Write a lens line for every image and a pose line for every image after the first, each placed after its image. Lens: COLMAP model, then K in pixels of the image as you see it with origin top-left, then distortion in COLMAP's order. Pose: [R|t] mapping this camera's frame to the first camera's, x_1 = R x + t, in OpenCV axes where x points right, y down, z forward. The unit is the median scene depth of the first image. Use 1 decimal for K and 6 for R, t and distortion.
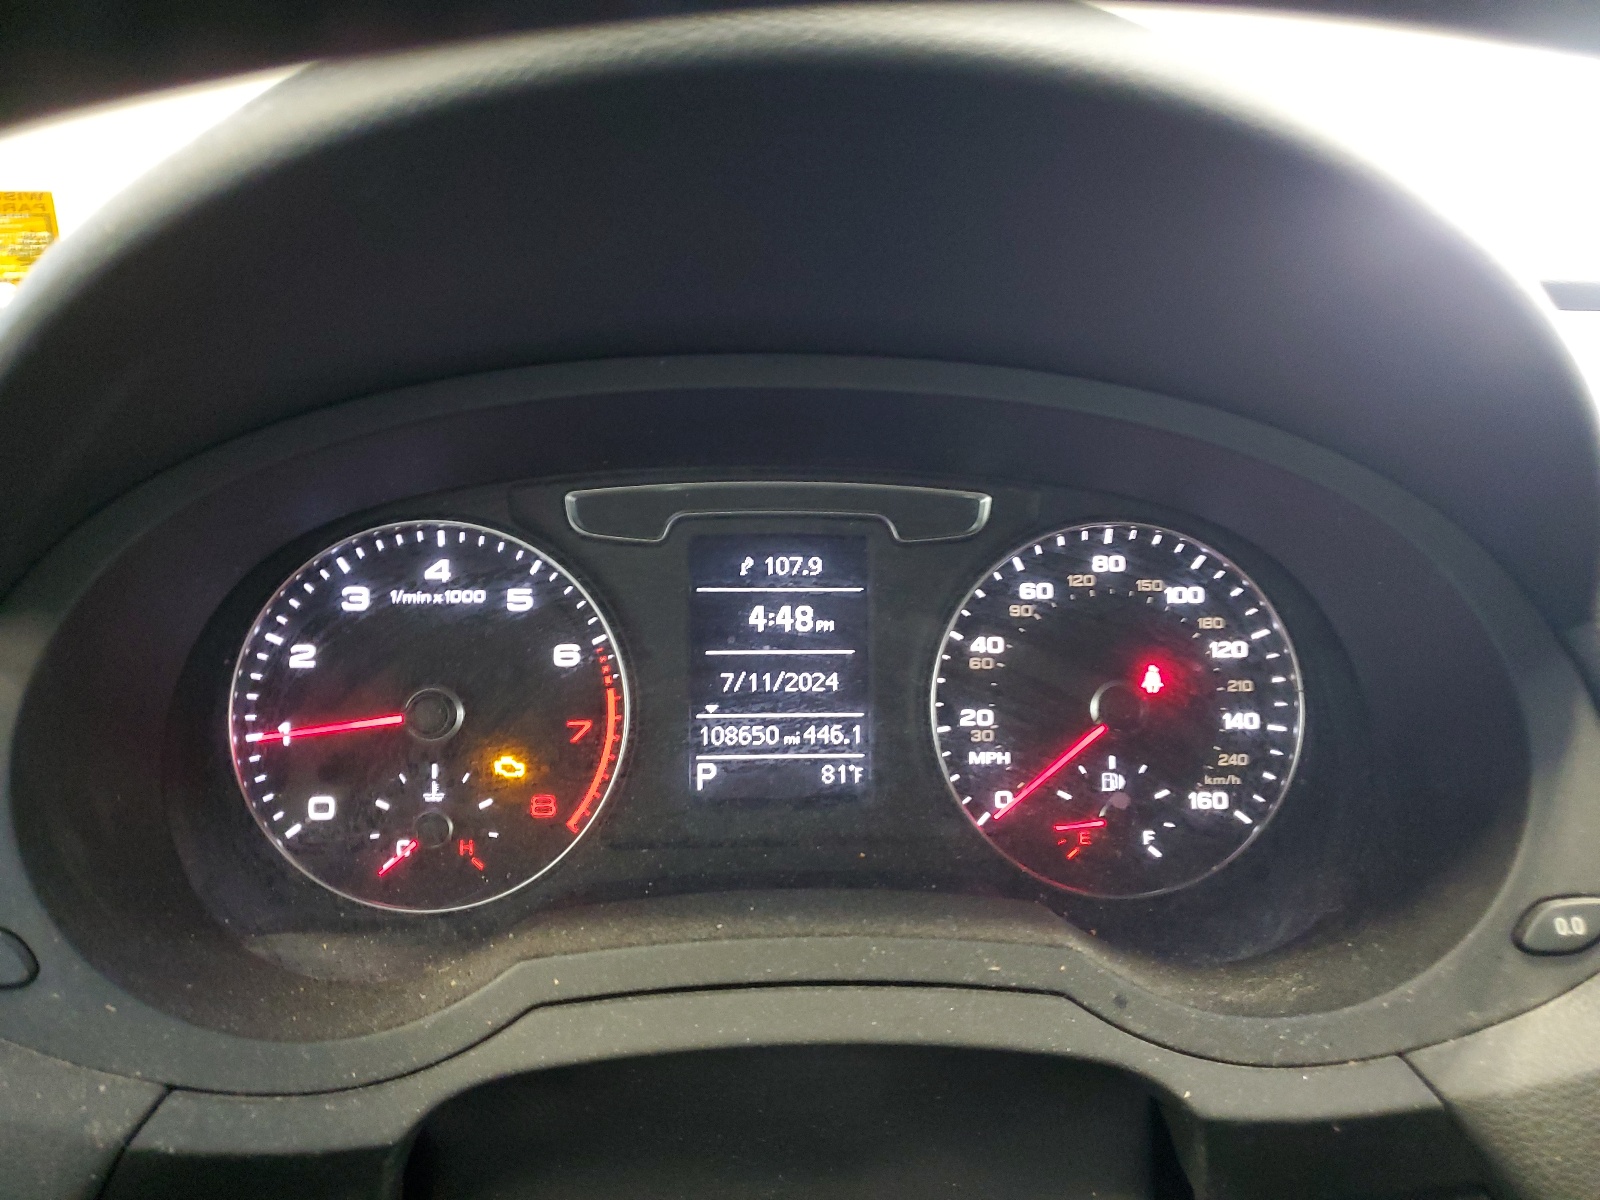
lens RADIAL K [[1210.0, 0, 796.6], [0, 1210.0, 597.0], [0, 0, 1]] dist [0.004173, 0.002021]
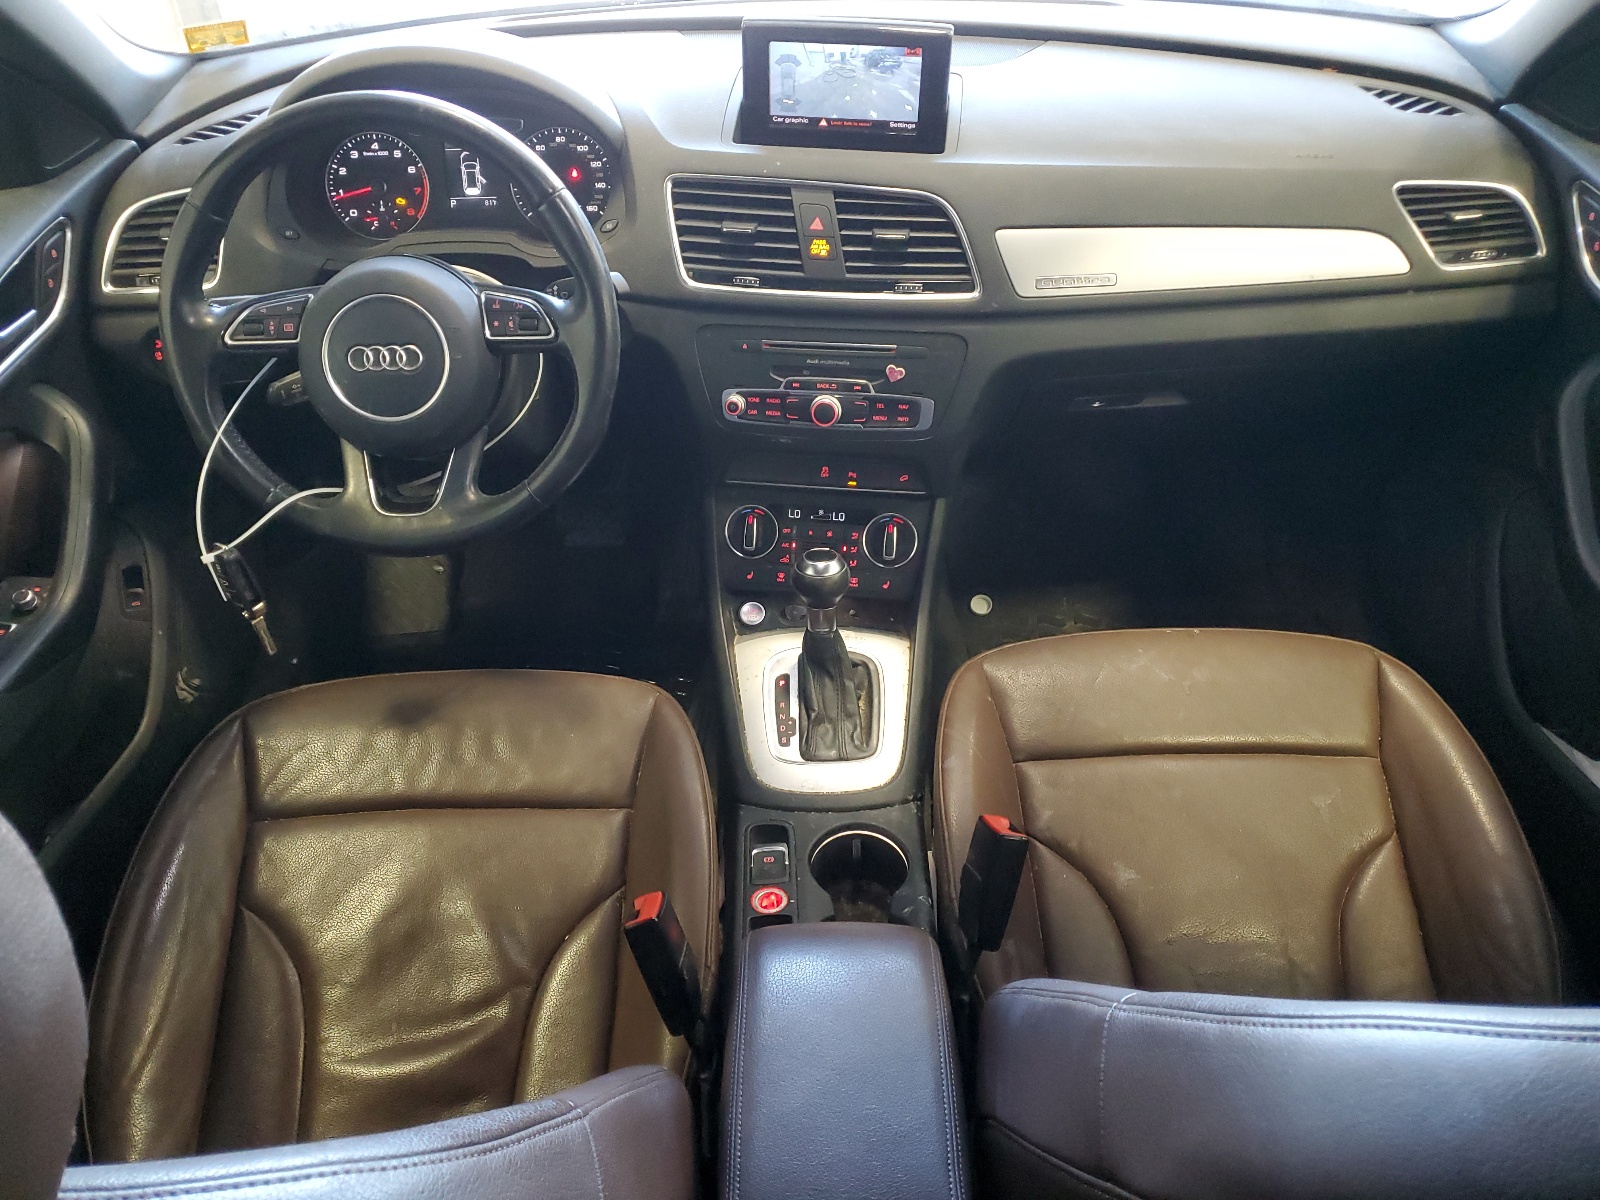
lens RADIAL K [[1210.0, 0, 805.4], [0, 1210.0, 598.6], [0, 0, 1]] dist [0.004173, 0.002021]
pose [[0.998331, -0.002156, -0.057703, 1.230530], [0.022591, 0.934236, 0.355940, -0.017960], [0.053141, -0.356650, 0.932726, -2.881085]]
